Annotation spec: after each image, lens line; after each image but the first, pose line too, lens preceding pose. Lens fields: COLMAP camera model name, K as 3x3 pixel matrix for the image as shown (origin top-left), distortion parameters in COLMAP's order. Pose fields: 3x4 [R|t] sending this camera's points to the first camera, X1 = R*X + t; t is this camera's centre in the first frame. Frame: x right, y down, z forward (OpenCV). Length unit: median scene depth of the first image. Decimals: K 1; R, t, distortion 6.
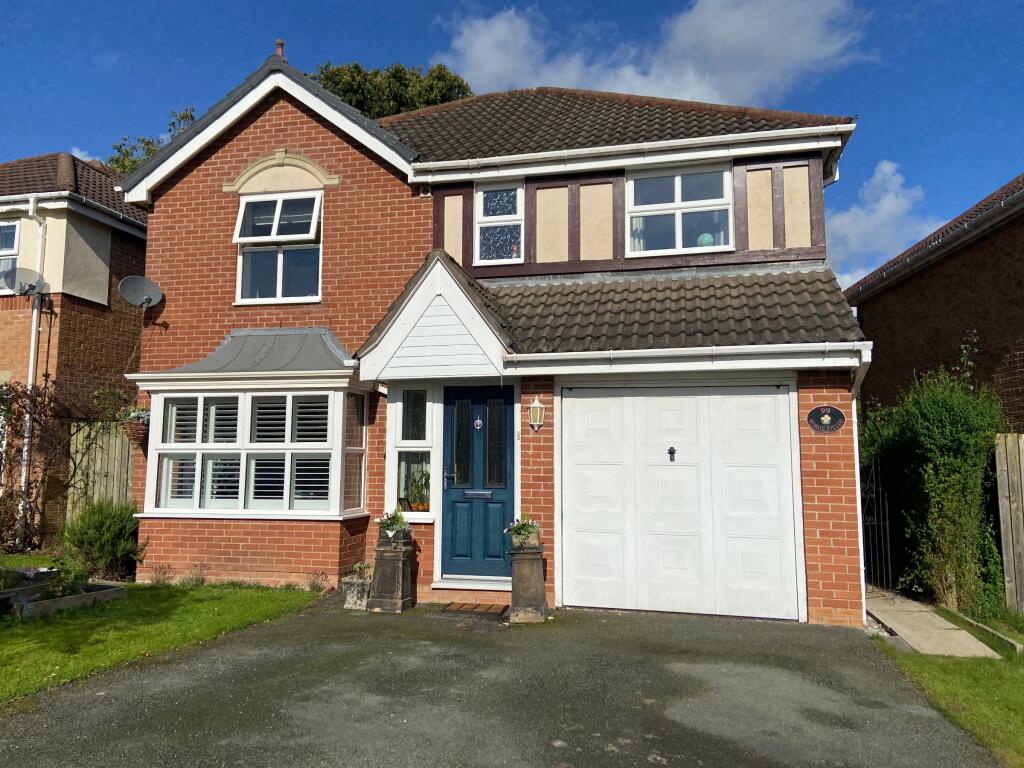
lens RADIAL K [[748.4, 0, 509.2], [0, 748.4, 388.4], [0, 0, 1]] dist [0.105820, -0.109935]
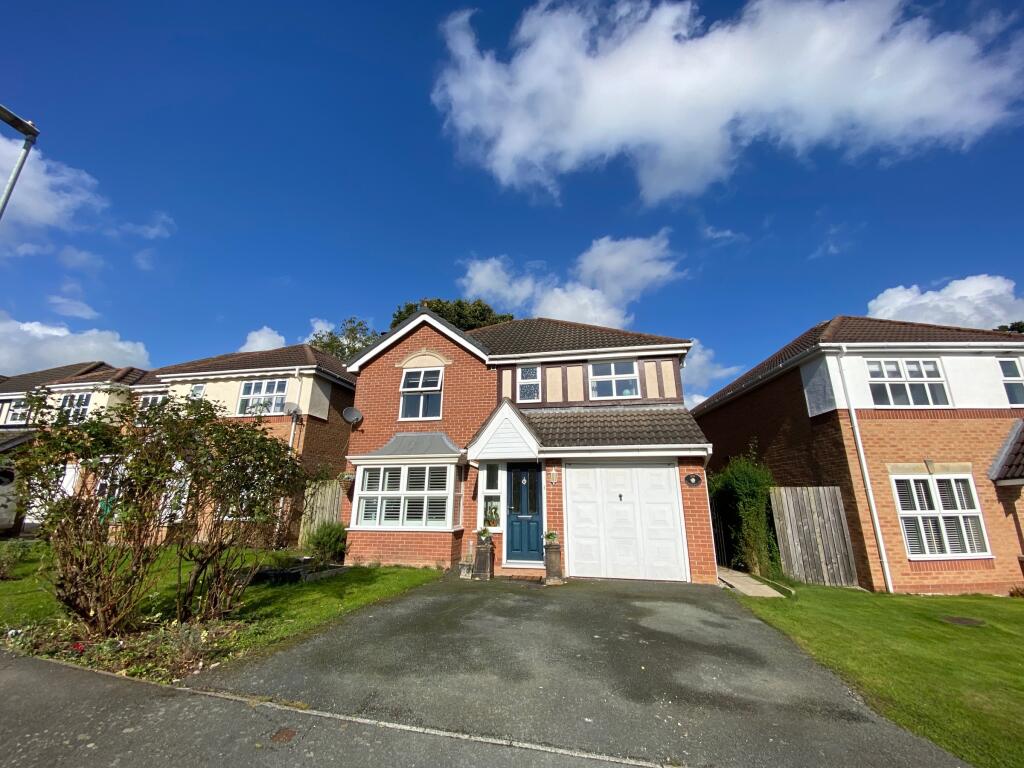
lens RADIAL K [[415.6, 0, 508.3], [0, 415.6, 381.1], [0, 0, 1]] dist [0.033342, -0.030102]
pose [[0.999196, 0.009619, 0.038929, -0.125822], [-0.002491, 0.983819, -0.179148, -0.018055], [-0.040022, 0.178907, 0.983052, -0.153230]]
